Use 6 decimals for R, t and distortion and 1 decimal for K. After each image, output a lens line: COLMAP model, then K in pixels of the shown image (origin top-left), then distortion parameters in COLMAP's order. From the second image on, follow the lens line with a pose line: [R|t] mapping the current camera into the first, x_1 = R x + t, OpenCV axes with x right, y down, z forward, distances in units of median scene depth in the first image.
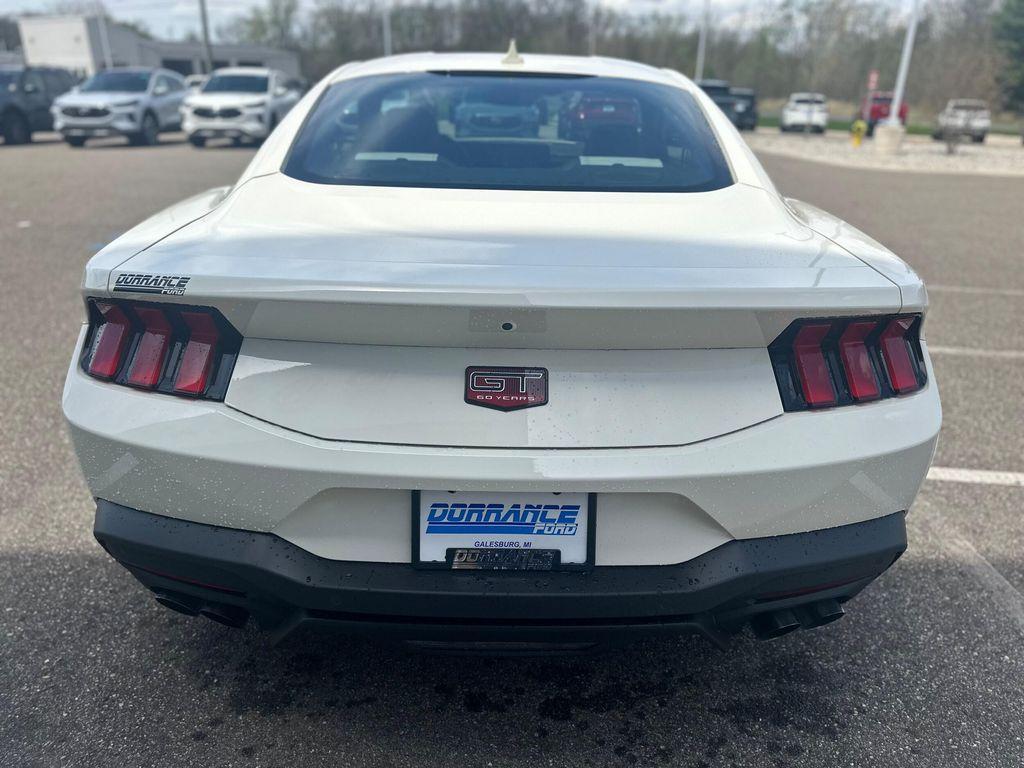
lens RADIAL K [[725.9, 0, 516.5], [0, 725.9, 388.8], [0, 0, 1]] dist [0.108187, -0.167726]
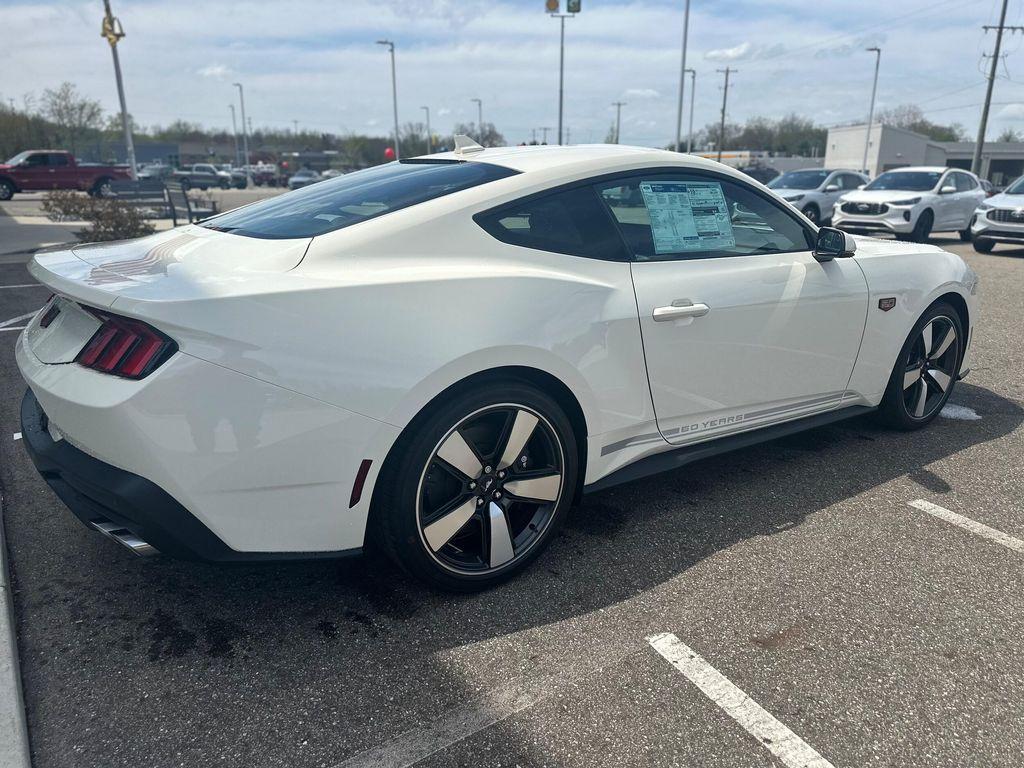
lens RADIAL K [[733.4, 0, 516.7], [0, 733.4, 380.7], [0, 0, 1]] dist [0.055341, -0.072979]
pose [[0.566584, 0.206073, -0.797820, 1.258229], [-0.309626, 0.950513, 0.025627, -0.152163], [0.763619, 0.232506, 0.602351, 0.456943]]
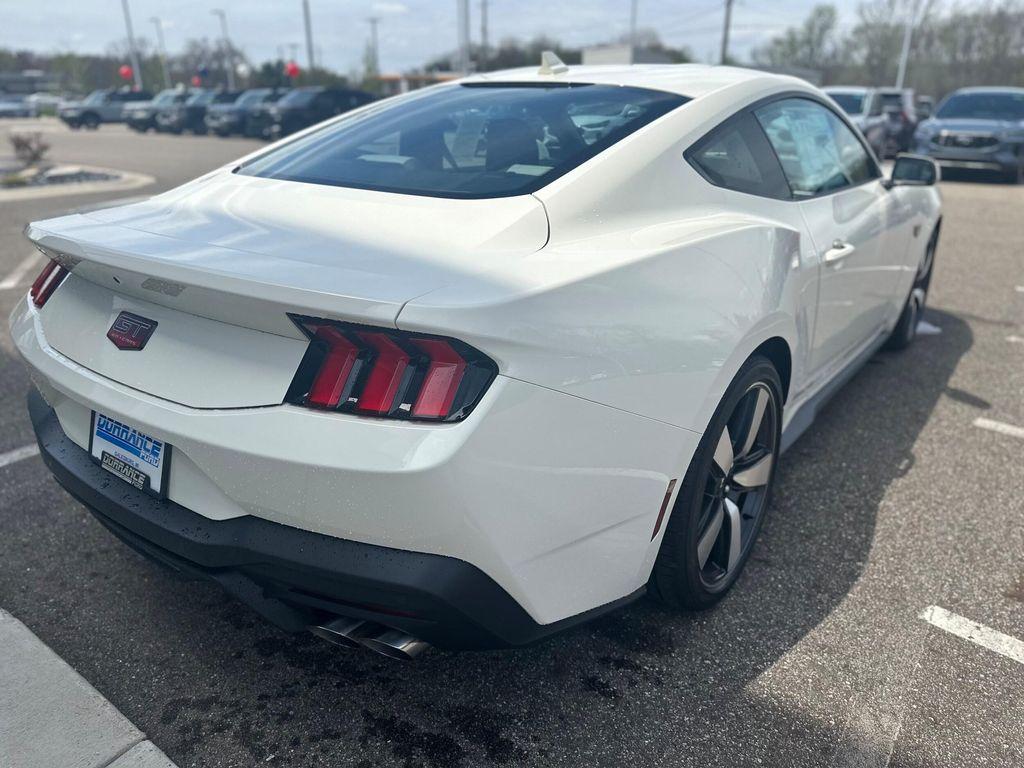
lens RADIAL K [[734.6, 0, 519.4], [0, 734.6, 384.3], [0, 0, 1]] dist [0.052900, -0.075403]
pose [[0.793930, 0.201273, -0.573728, 0.708762], [-0.218187, 0.975081, 0.040143, -0.062349], [0.567511, 0.093309, 0.818061, 0.200929]]
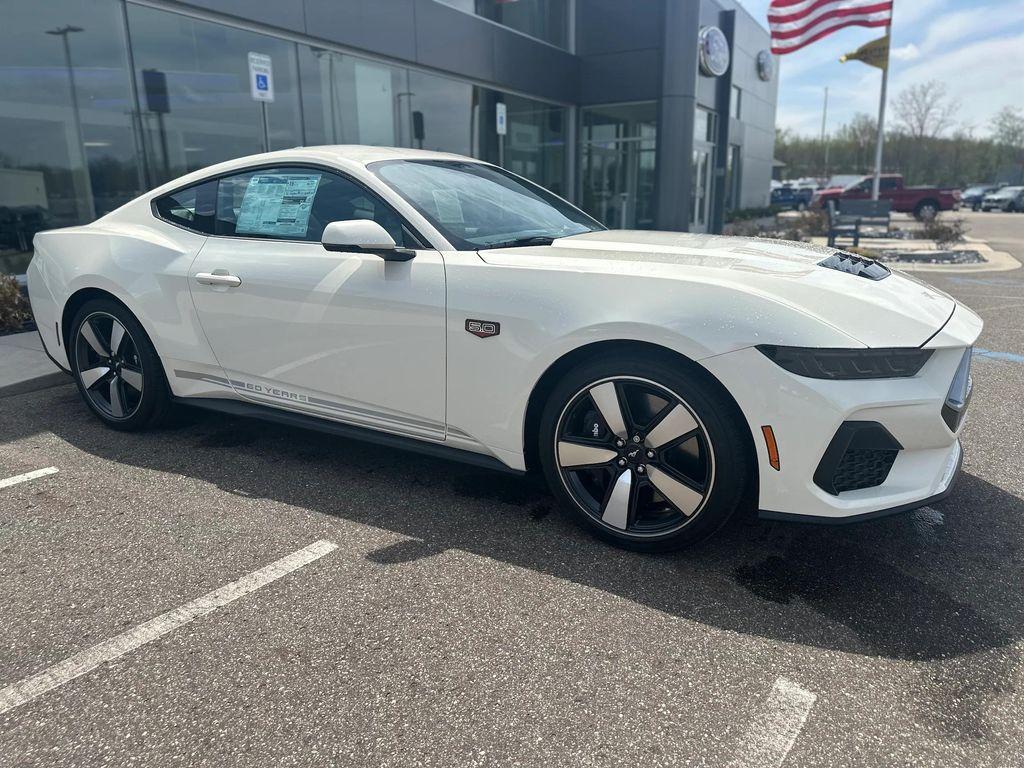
lens RADIAL K [[733.9, 0, 505.5], [0, 733.9, 381.4], [0, 0, 1]] dist [0.059031, -0.079242]
pose [[-0.518543, 0.187535, -0.834233, 1.405565], [-0.329189, 0.856663, 0.397194, -0.933646], [0.789144, 0.480582, -0.382482, 2.529049]]
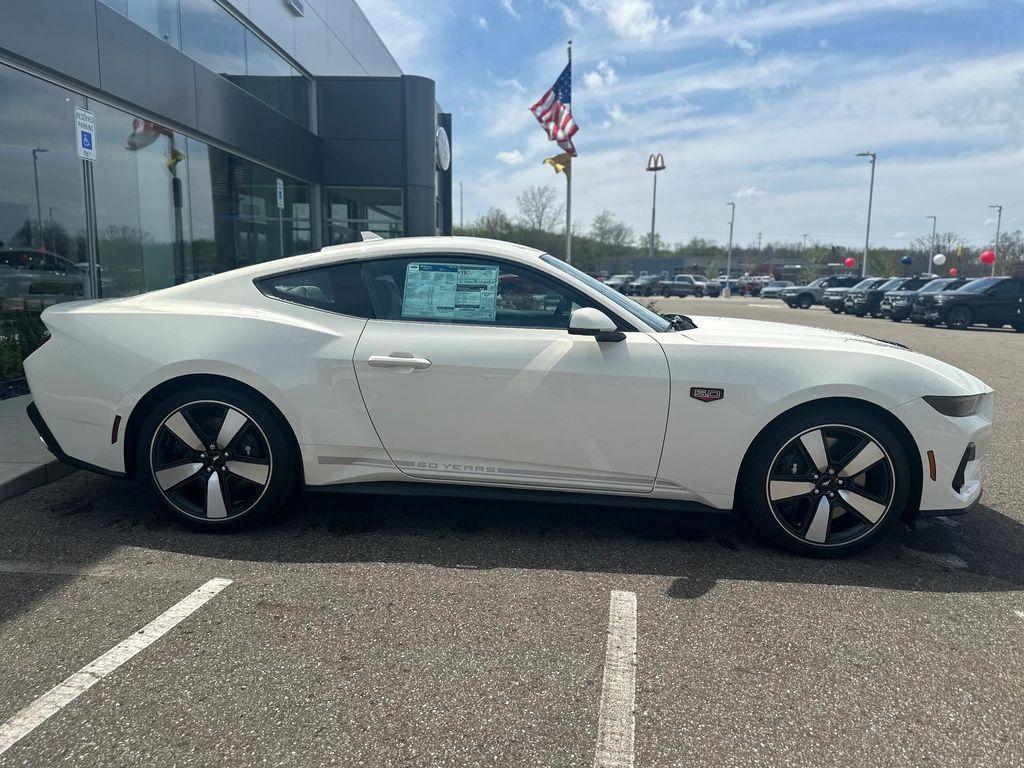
lens RADIAL K [[725.9, 0, 516.5], [0, 725.9, 388.8], [0, 0, 1]] dist [0.108187, -0.167726]
pose [[-0.066418, 0.126937, -0.989685, 1.895482], [-0.403397, 0.903783, 0.142991, -0.581690], [0.912611, 0.408733, -0.008821, 1.646196]]
